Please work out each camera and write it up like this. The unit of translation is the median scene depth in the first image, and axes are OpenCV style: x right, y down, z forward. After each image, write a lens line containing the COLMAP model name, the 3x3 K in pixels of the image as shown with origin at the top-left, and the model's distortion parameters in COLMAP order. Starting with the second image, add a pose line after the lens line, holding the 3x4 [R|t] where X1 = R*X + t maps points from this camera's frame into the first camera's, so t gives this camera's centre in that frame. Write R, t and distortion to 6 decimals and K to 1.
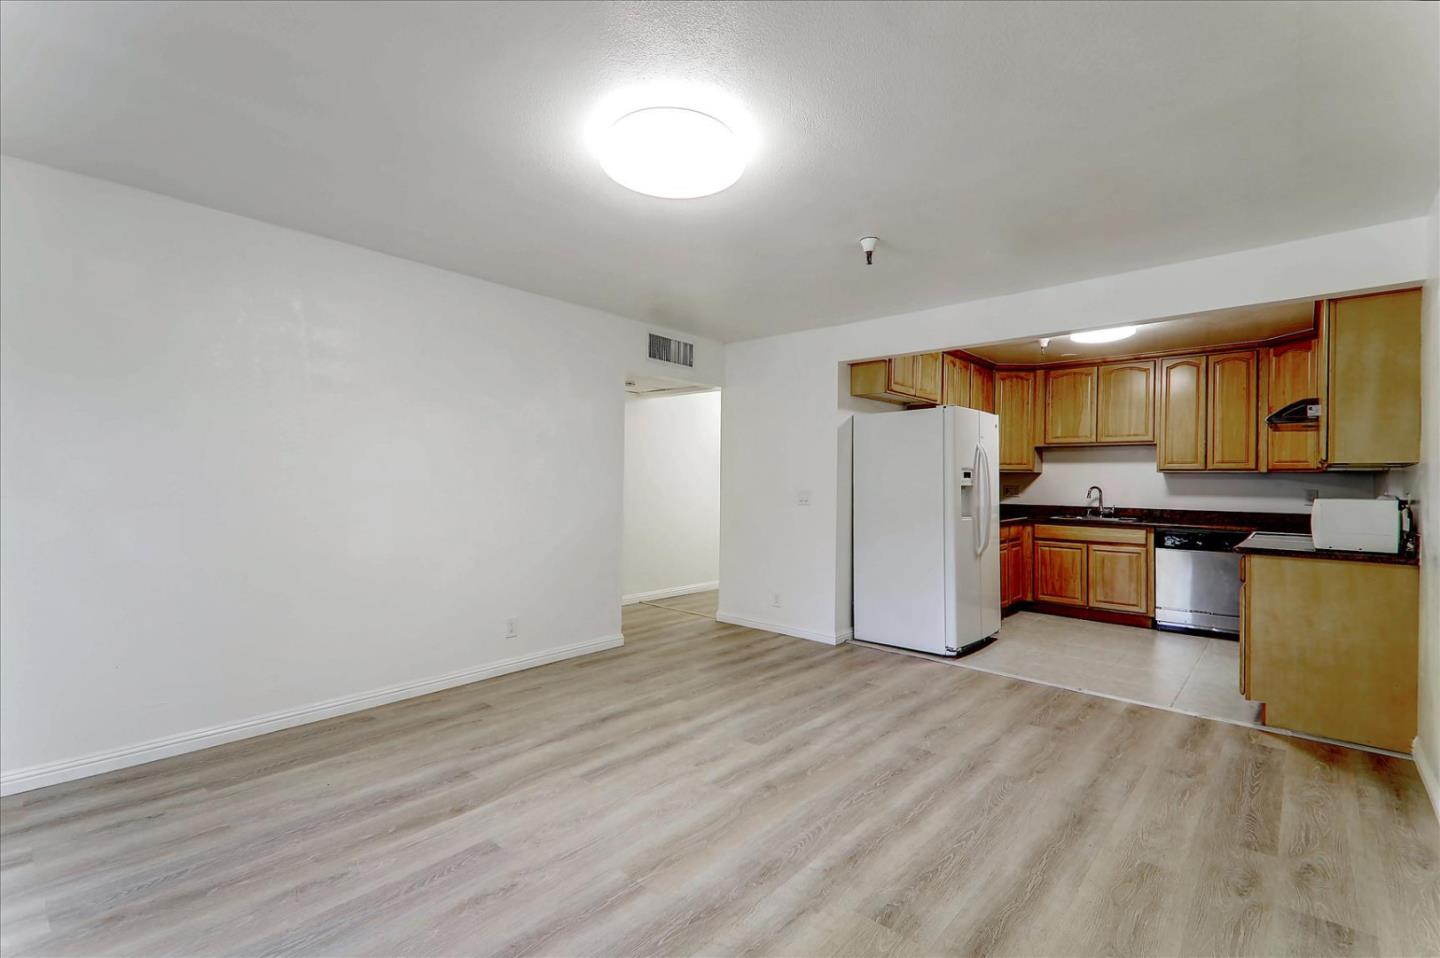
lens RADIAL K [[641.9, 0, 718.5], [0, 641.9, 475.5], [0, 0, 1]] dist [0.062158, -0.027536]
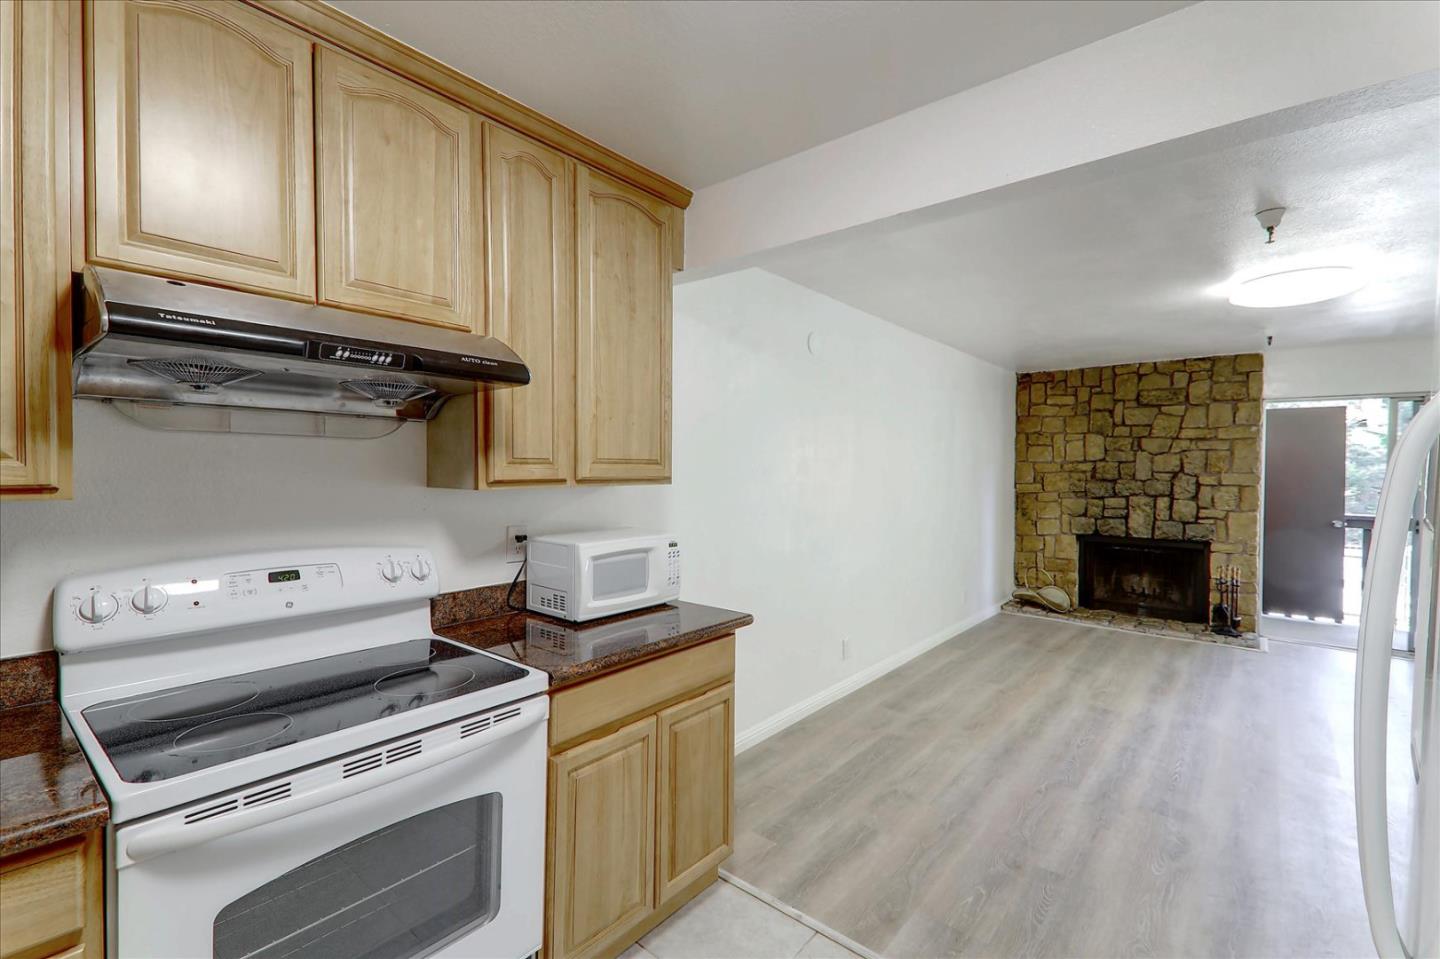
lens RADIAL K [[641.9, 0, 718.5], [0, 641.9, 476.0], [0, 0, 1]] dist [0.062158, -0.027536]
pose [[-0.999301, -0.018847, -0.032277, 0.853396], [-0.019041, 0.999802, 0.005726, -0.030838], [0.032163, 0.006337, -0.999463, 1.660708]]
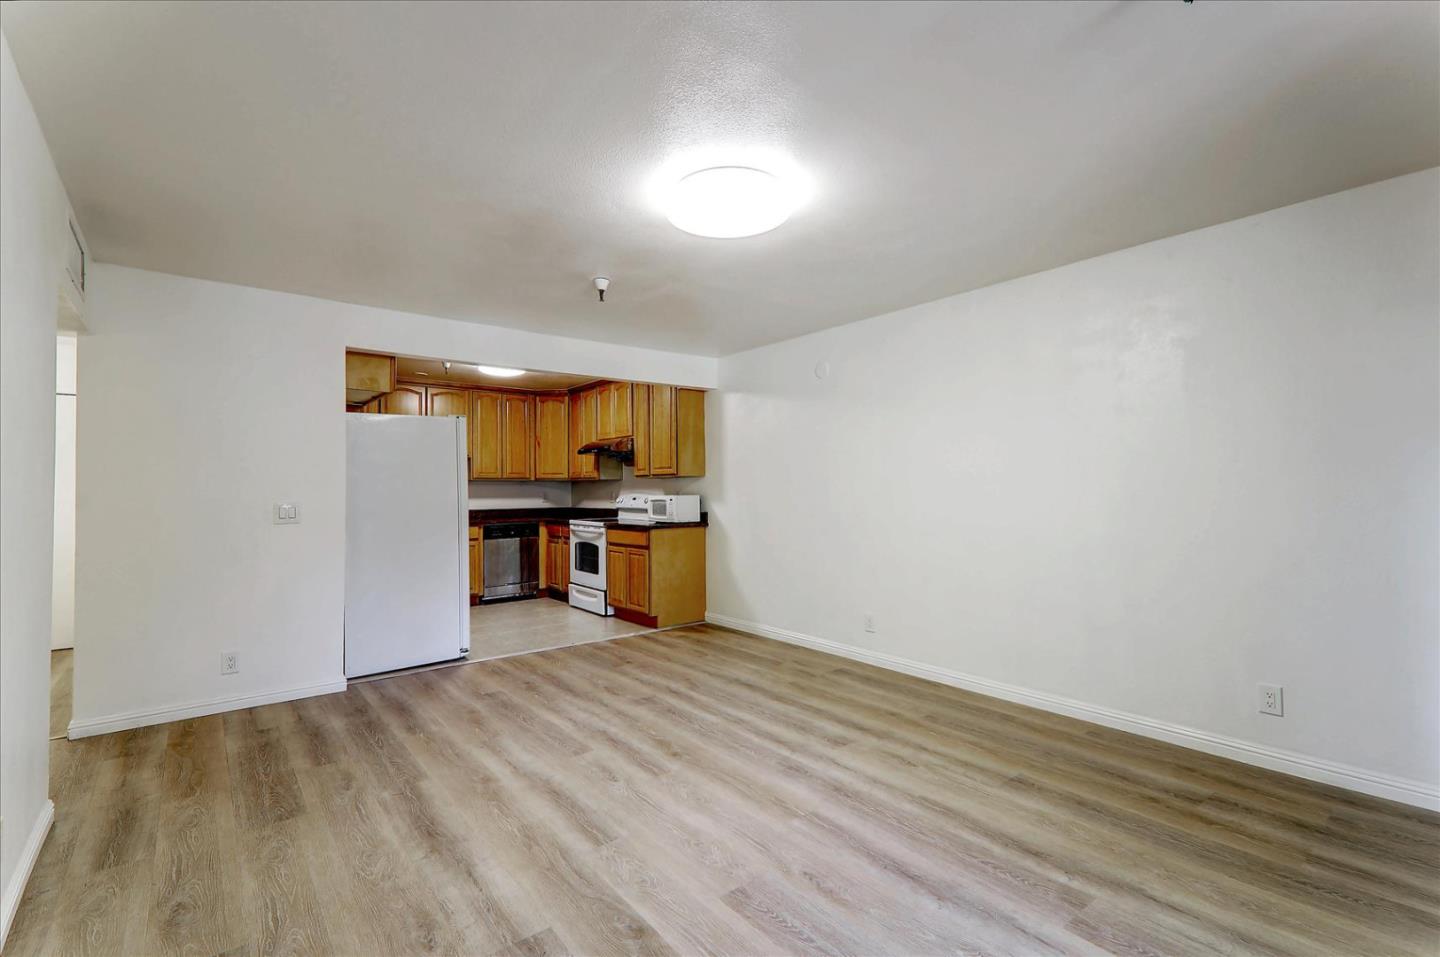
lens RADIAL K [[641.9, 0, 718.5], [0, 641.9, 475.0], [0, 0, 1]] dist [0.062158, -0.027536]
pose [[0.174863, 0.010375, 0.984538, -0.802051], [0.001219, 0.999941, -0.010754, -0.002322], [-0.984592, 0.003080, 0.174841, 0.554636]]
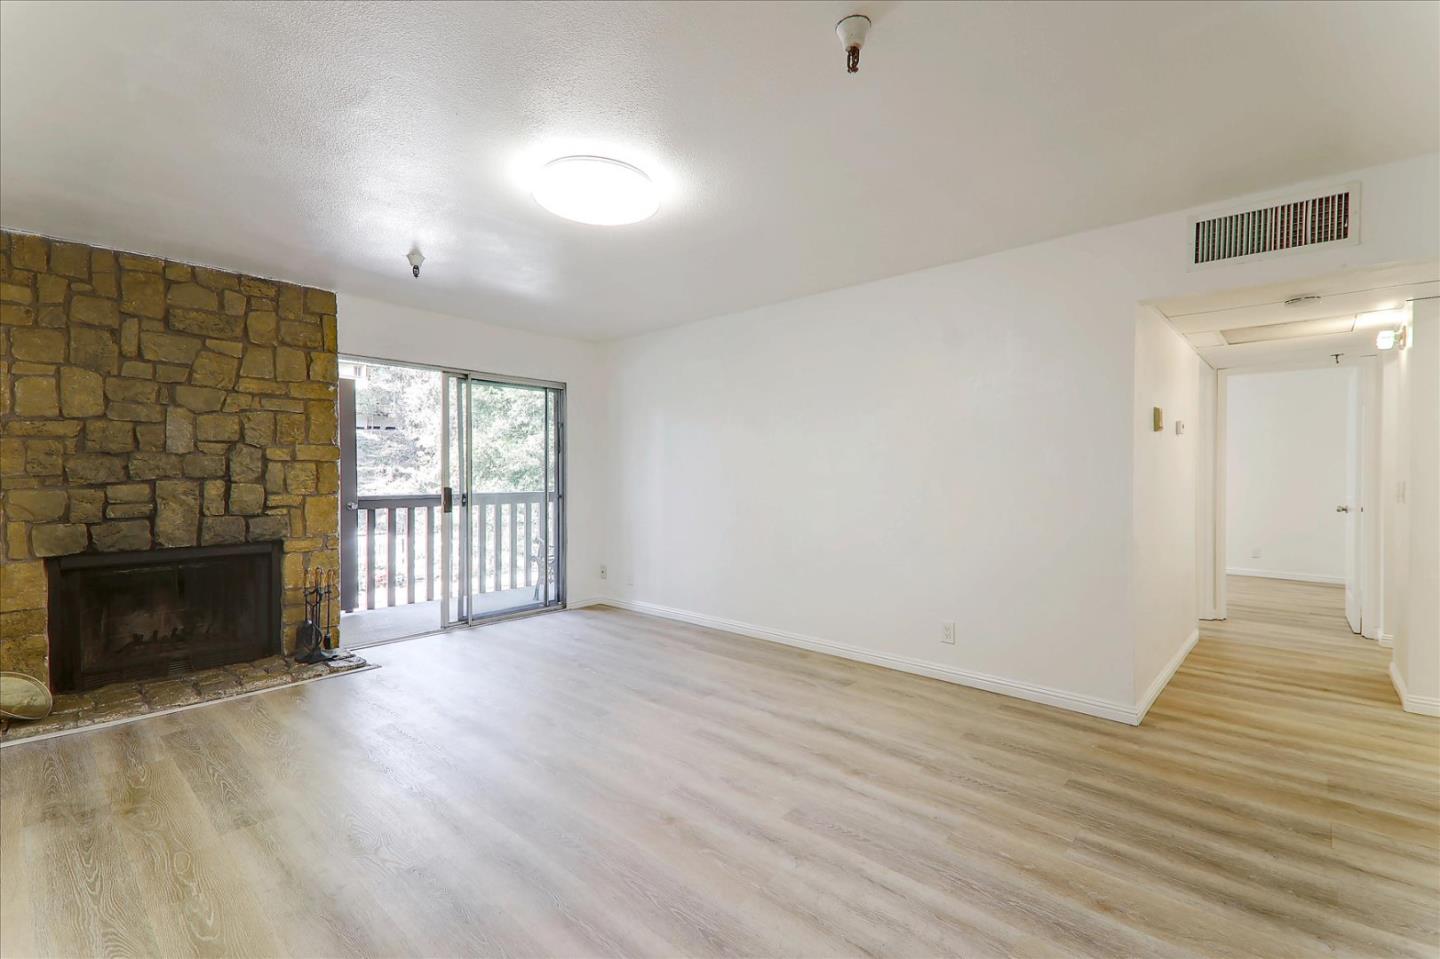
lens RADIAL K [[641.9, 0, 718.5], [0, 641.9, 476.0], [0, 0, 1]] dist [0.062158, -0.027536]
pose [[-0.015578, -0.004393, -0.999869, 0.732129], [0.006618, 0.999968, -0.004497, 0.017290], [0.999857, -0.006688, -0.015548, 0.830687]]
